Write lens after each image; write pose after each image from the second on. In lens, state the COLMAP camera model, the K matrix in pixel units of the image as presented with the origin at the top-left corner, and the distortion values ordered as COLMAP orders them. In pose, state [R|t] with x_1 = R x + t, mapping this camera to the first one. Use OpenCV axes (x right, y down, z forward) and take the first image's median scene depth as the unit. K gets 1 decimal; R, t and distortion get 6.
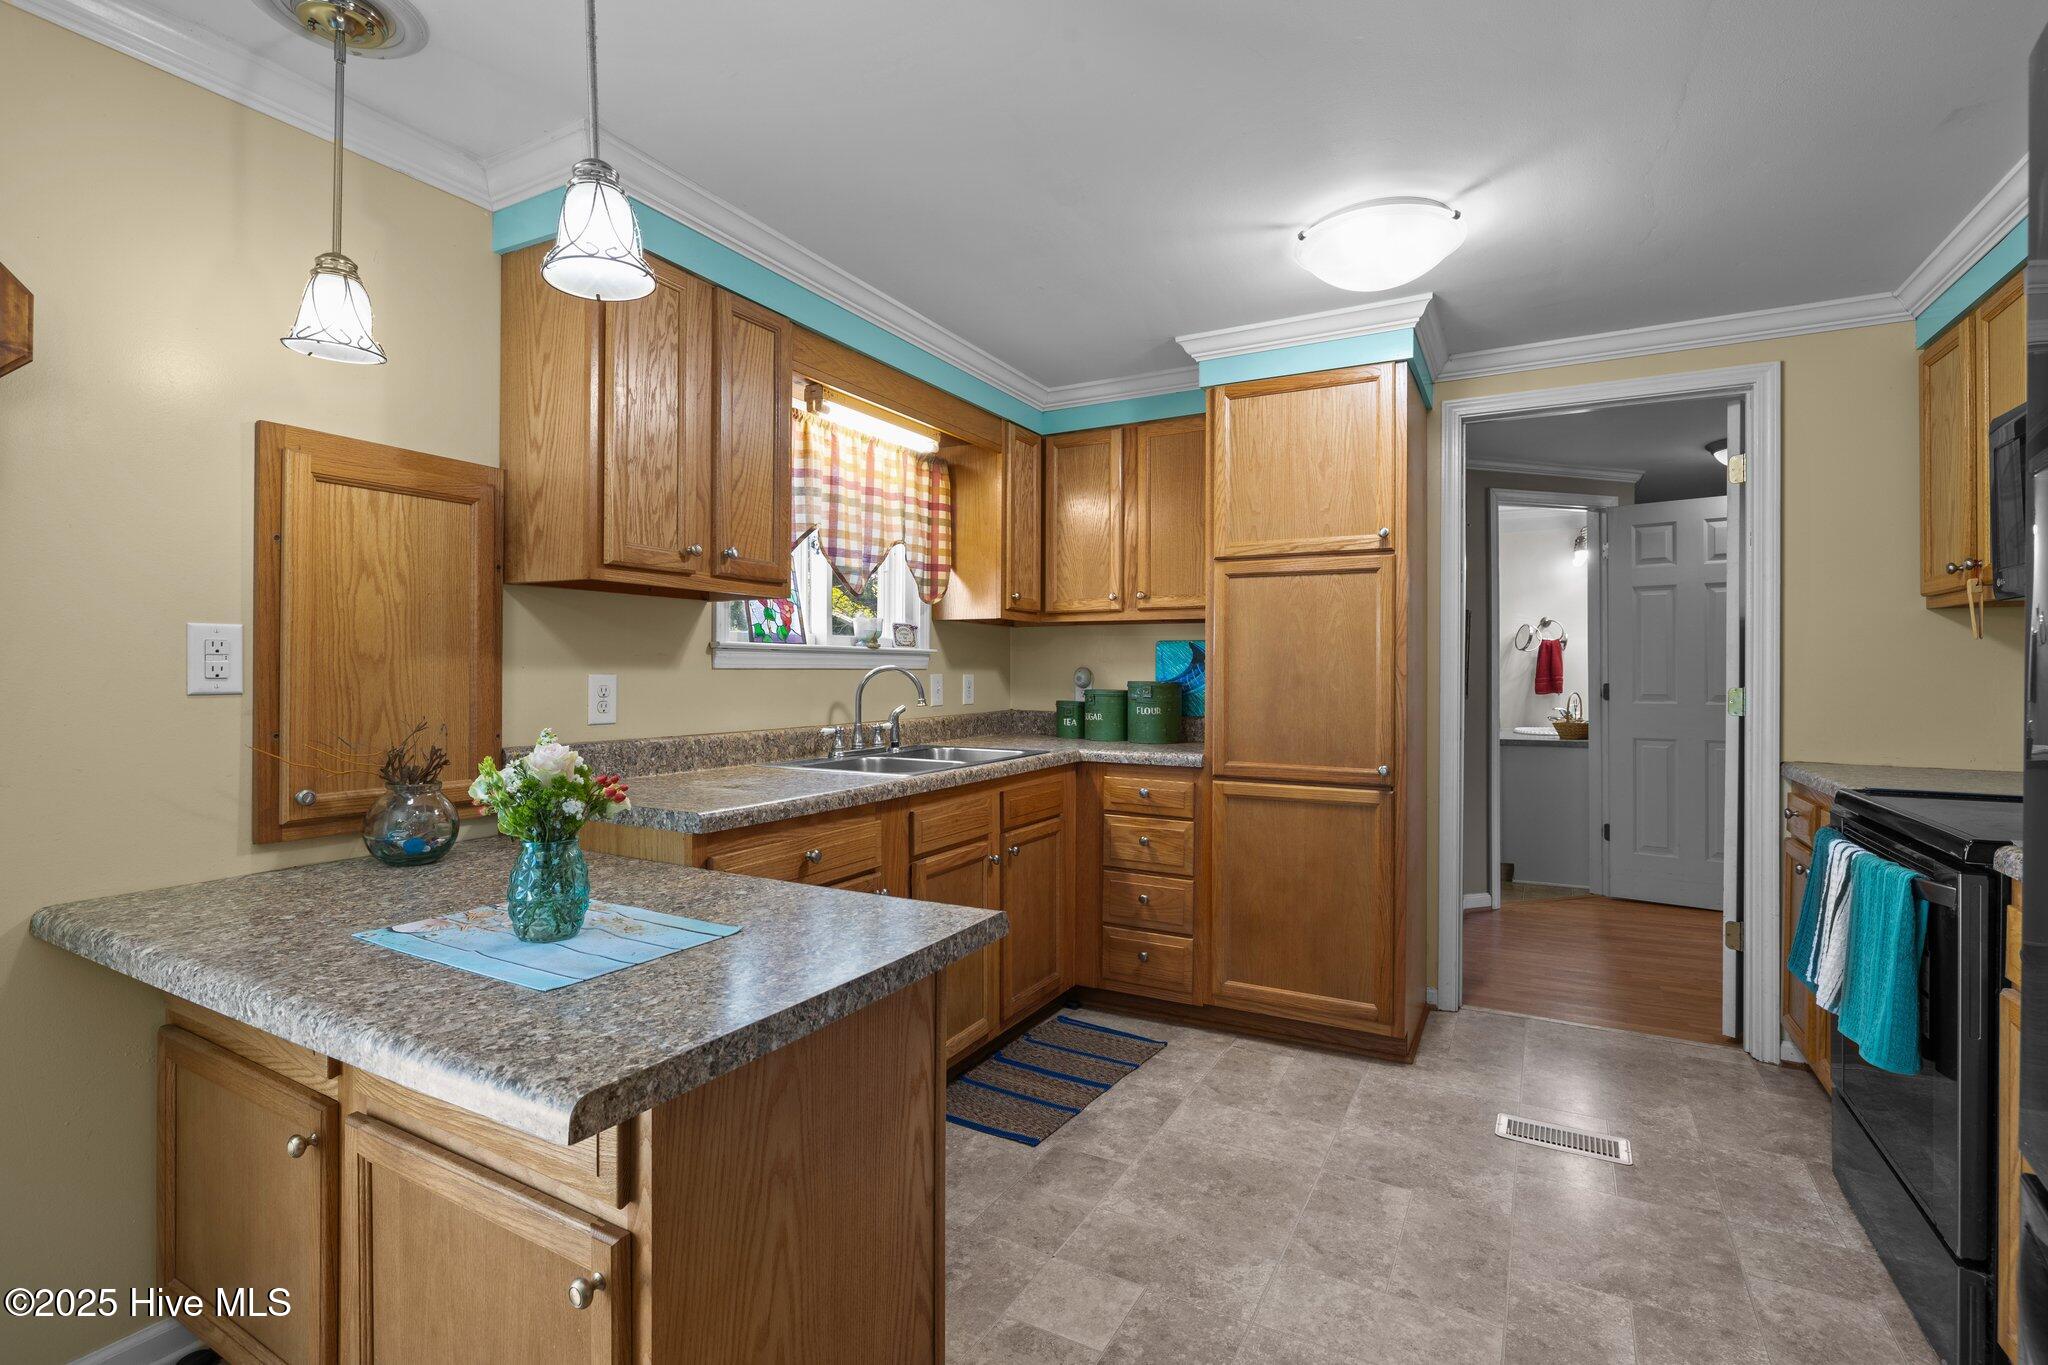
lens RADIAL K [[952.5, 0, 1033.1], [0, 952.5, 670.8], [0, 0, 1]] dist [-0.015005, 0.005258]
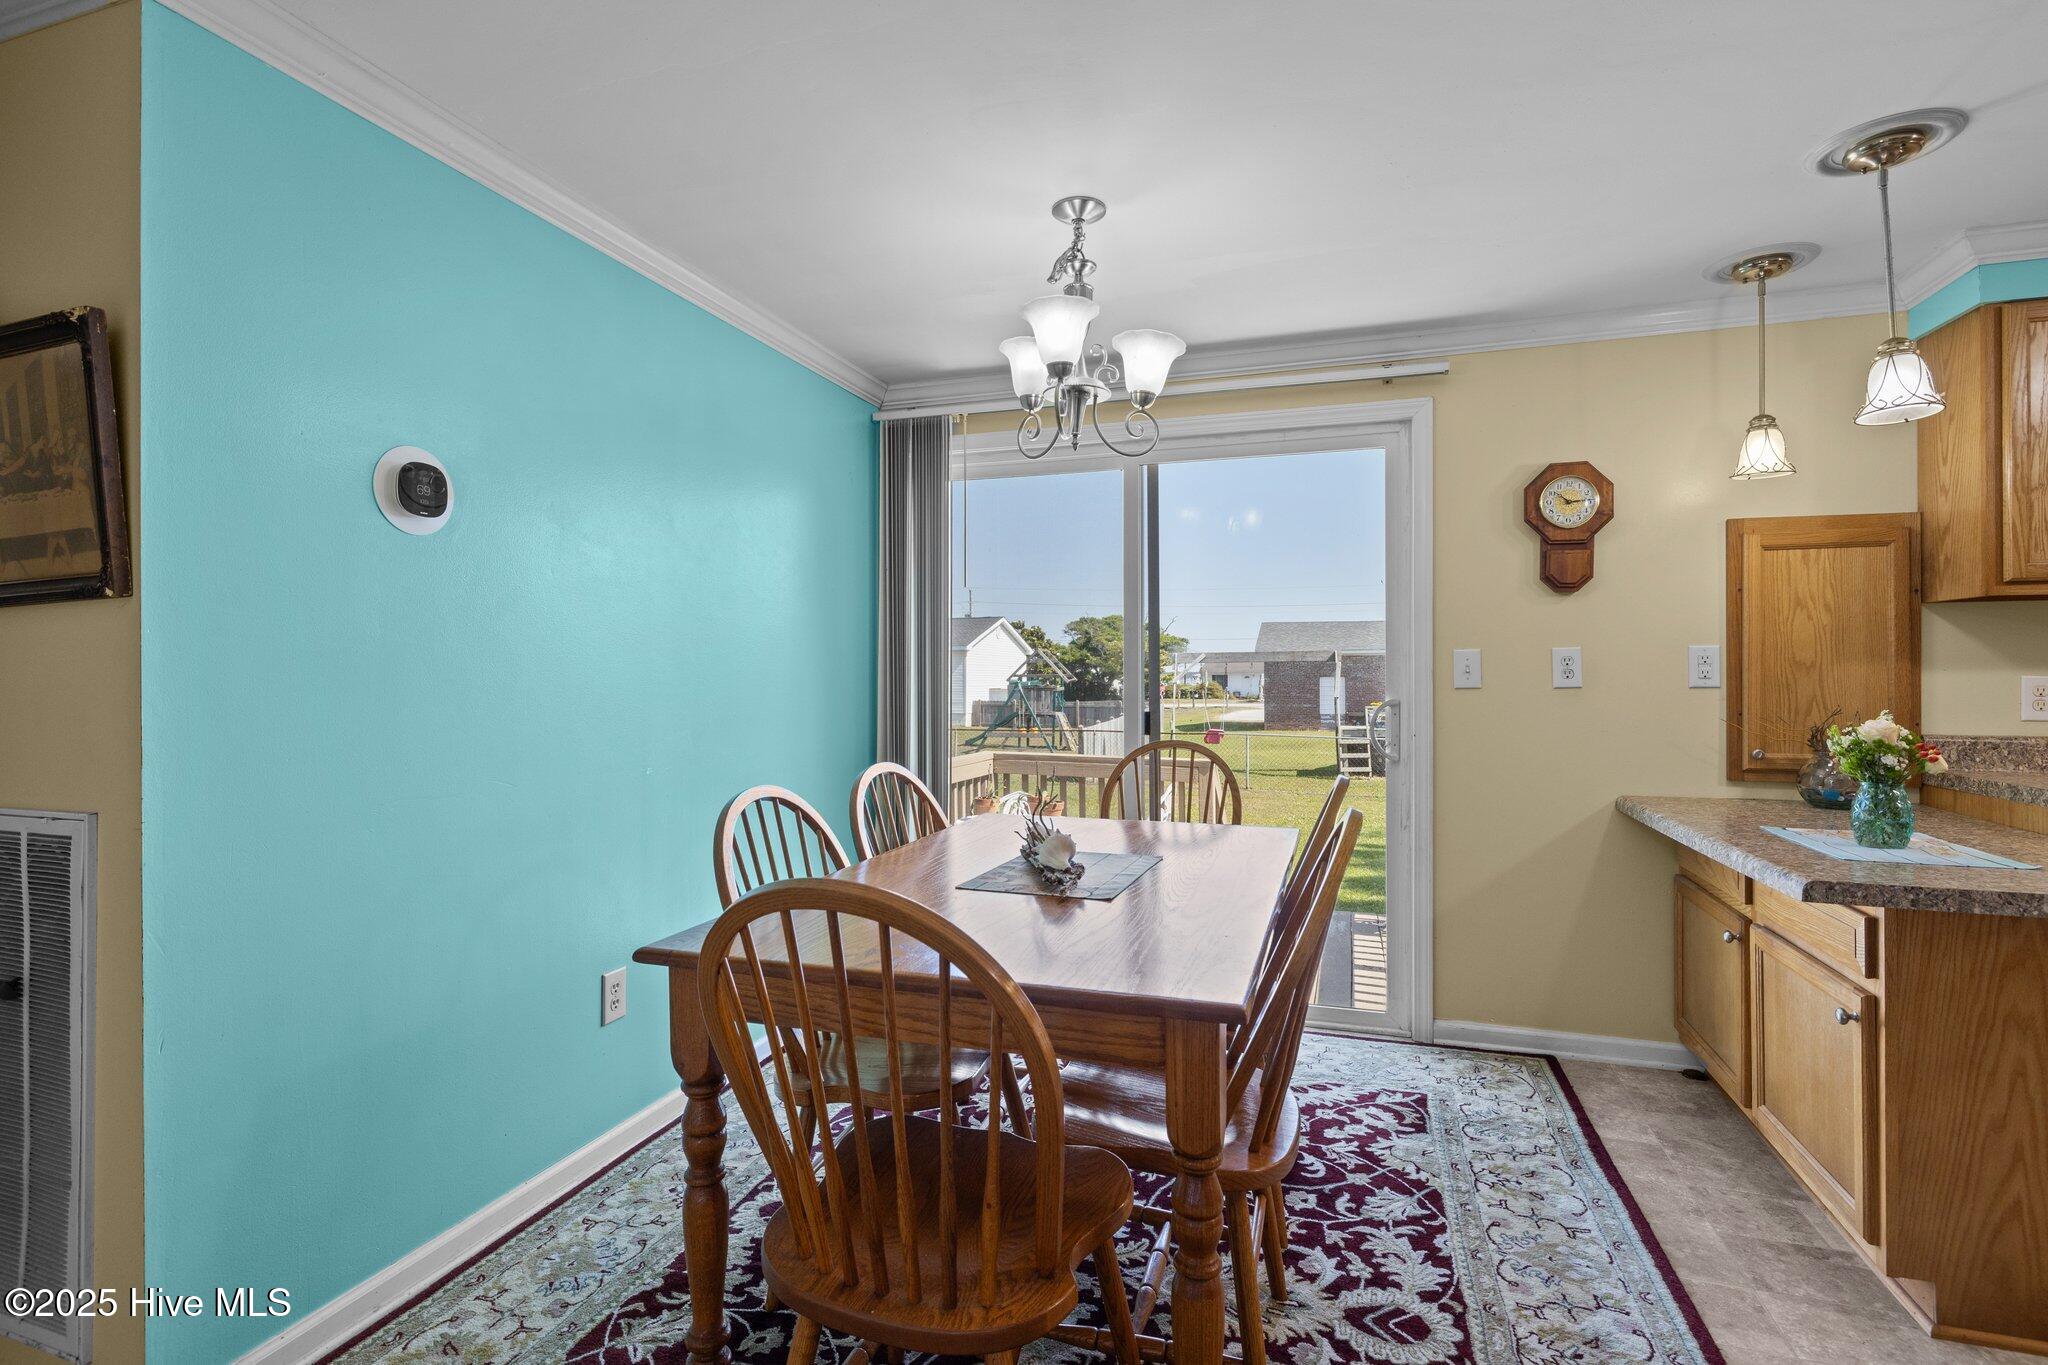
lens RADIAL K [[952.5, 0, 1033.1], [0, 952.5, 670.8], [0, 0, 1]] dist [-0.015005, 0.005258]
pose [[0.174456, -0.009348, -0.984621, 0.564272], [0.002532, 0.999956, -0.009045, 0.007000], [0.984662, -0.000915, 0.174472, -0.454761]]
